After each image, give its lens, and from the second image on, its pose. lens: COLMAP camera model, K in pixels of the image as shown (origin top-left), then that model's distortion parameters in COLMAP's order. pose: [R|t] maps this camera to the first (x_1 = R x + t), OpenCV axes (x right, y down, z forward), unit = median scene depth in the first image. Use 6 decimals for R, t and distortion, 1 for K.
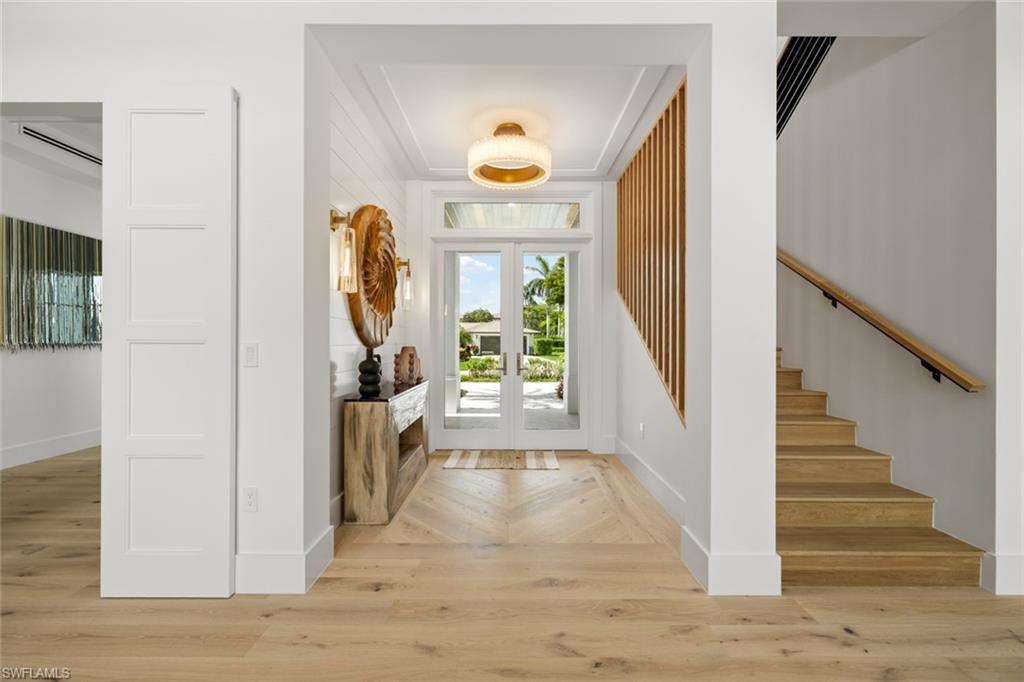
lens RADIAL K [[434.3, 0, 514.0], [0, 434.3, 343.2], [0, 0, 1]] dist [0.003716, -0.000297]
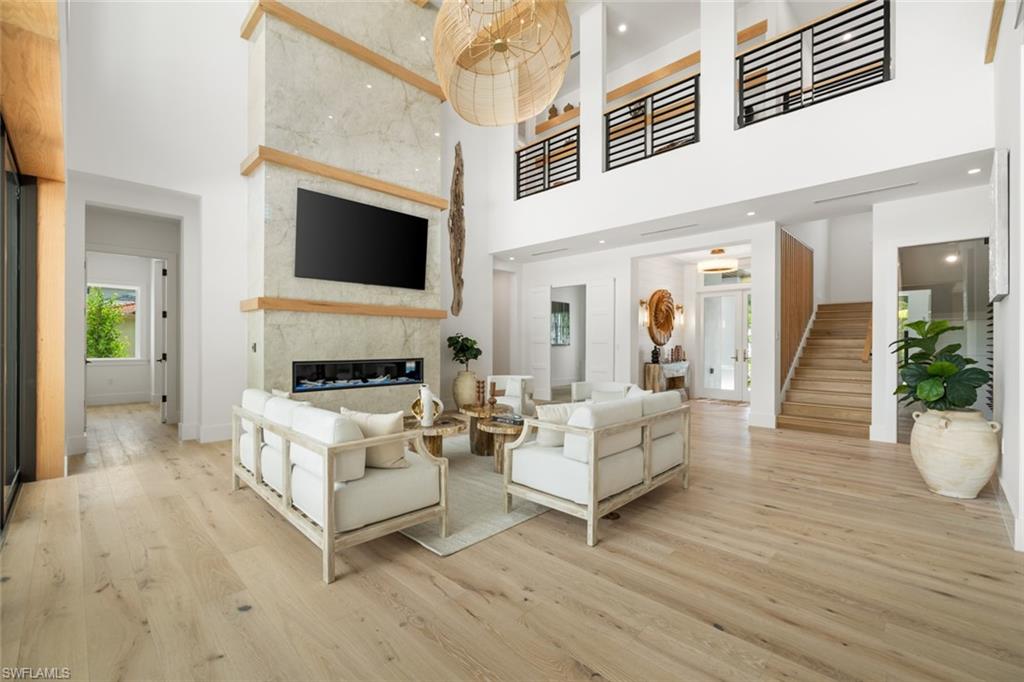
lens RADIAL K [[434.3, 0, 520.8], [0, 434.3, 339.2], [0, 0, 1]] dist [0.003716, -0.000297]
pose [[0.710159, -0.003372, -0.704033, 0.652338], [-0.008033, 0.999885, -0.012893, 0.009404], [0.703995, 0.014812, 0.710050, -1.017097]]
